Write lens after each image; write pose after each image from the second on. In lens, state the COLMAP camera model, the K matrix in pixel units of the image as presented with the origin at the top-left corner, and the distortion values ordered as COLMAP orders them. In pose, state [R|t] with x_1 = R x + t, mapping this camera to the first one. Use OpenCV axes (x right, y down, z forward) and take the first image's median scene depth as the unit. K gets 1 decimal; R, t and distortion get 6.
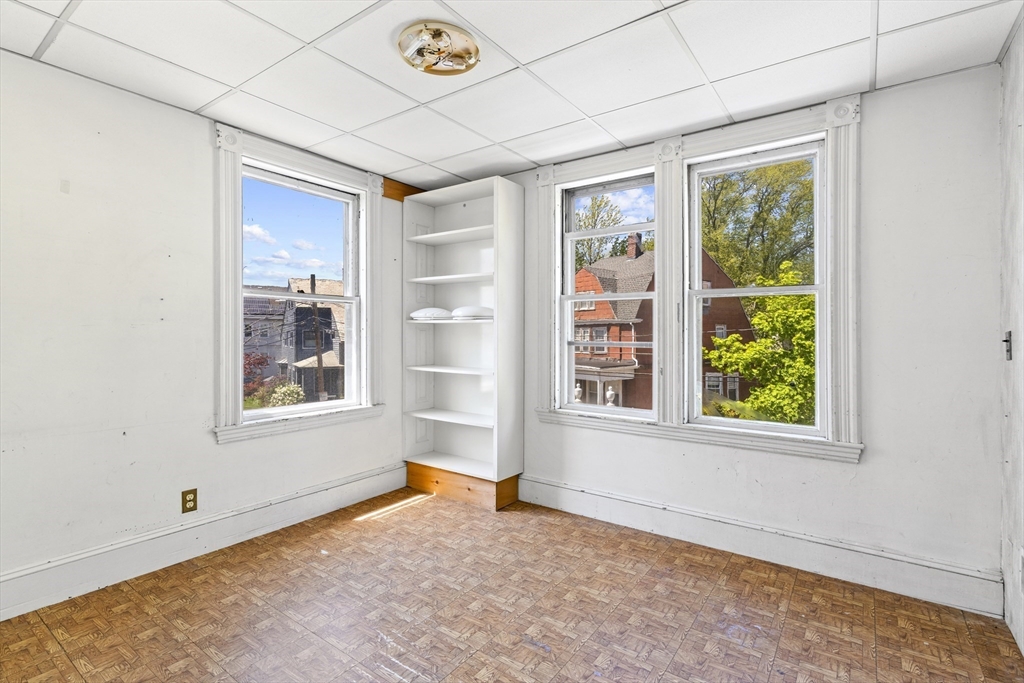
lens RADIAL K [[485.0, 0, 512.6], [0, 485.0, 337.5], [0, 0, 1]] dist [0.002030, -0.000922]
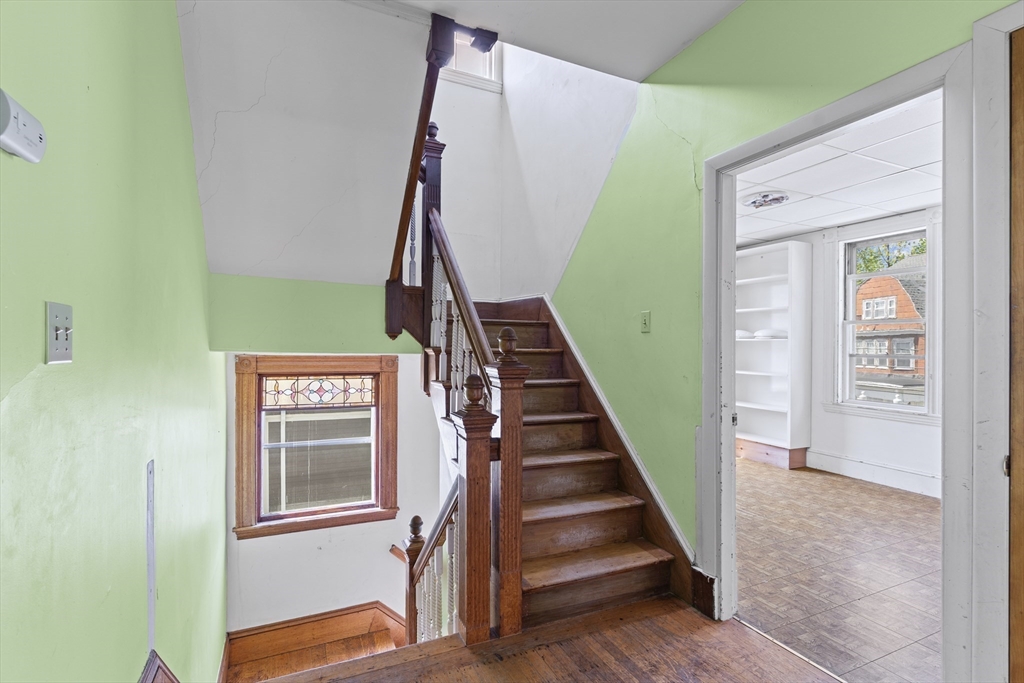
lens RADIAL K [[485.0, 0, 511.9], [0, 485.0, 348.3], [0, 0, 1]] dist [0.002030, -0.000922]
pose [[0.873585, 0.004208, -0.486654, -0.052136], [-0.004710, 0.999989, 0.000191, -0.004043], [0.486650, 0.002125, 0.873595, -0.670420]]
